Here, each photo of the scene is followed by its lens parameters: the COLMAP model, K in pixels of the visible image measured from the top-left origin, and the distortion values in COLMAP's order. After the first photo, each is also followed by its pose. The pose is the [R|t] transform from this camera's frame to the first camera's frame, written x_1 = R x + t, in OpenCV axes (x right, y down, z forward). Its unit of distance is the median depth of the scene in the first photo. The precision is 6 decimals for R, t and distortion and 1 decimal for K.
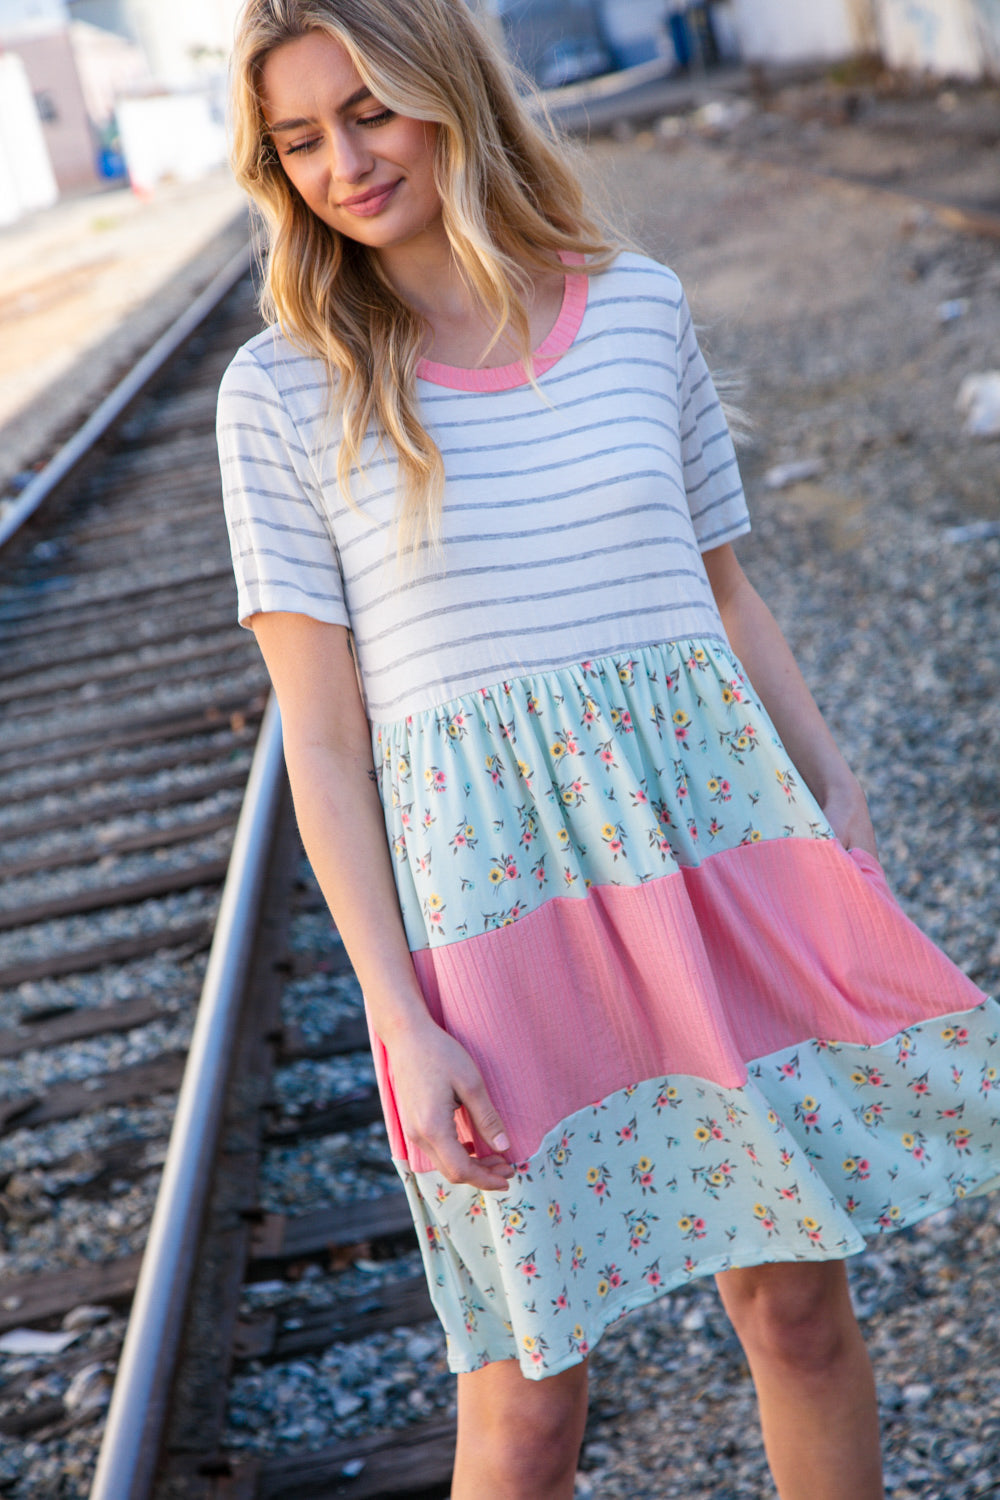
lens RADIAL K [[3006.6, 0, 493.0], [0, 3006.6, 797.3], [0, 0, 1]] dist [0.288855, -0.207506]
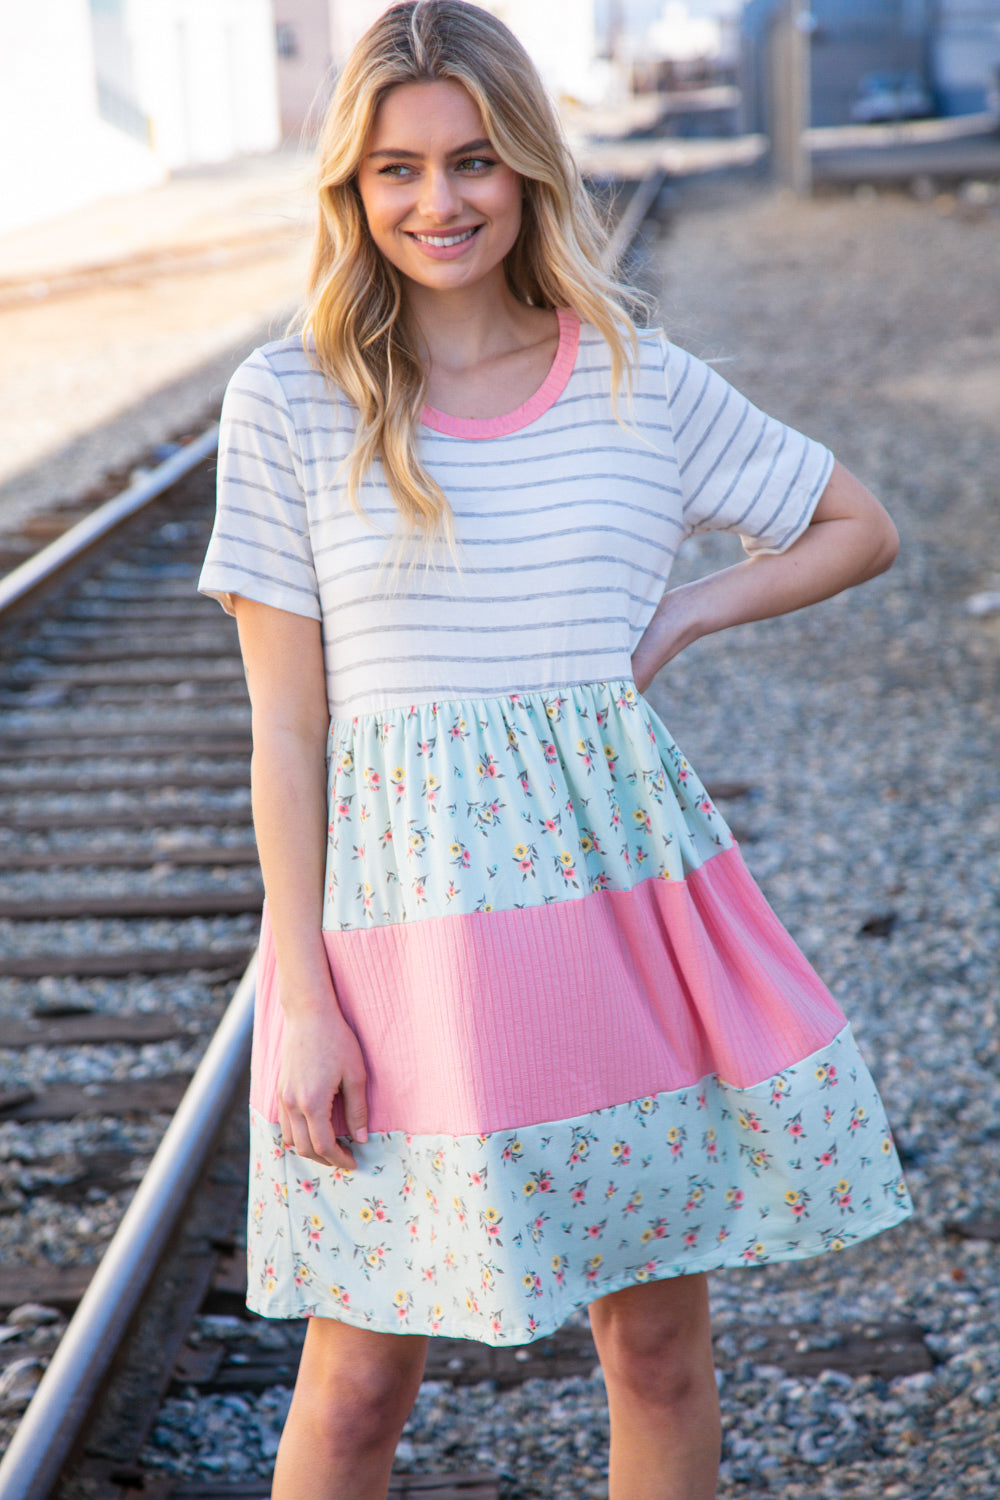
lens RADIAL K [[3505.5, 0, 501.7], [0, 3505.5, 751.3], [0, 0, 1]] dist [0.393932, -0.234670]
pose [[0.980297, 0.192013, -0.046356, 0.028278], [-0.193807, 0.980307, -0.037909, 0.009944], [0.038164, 0.046146, 0.998205, -0.120421]]
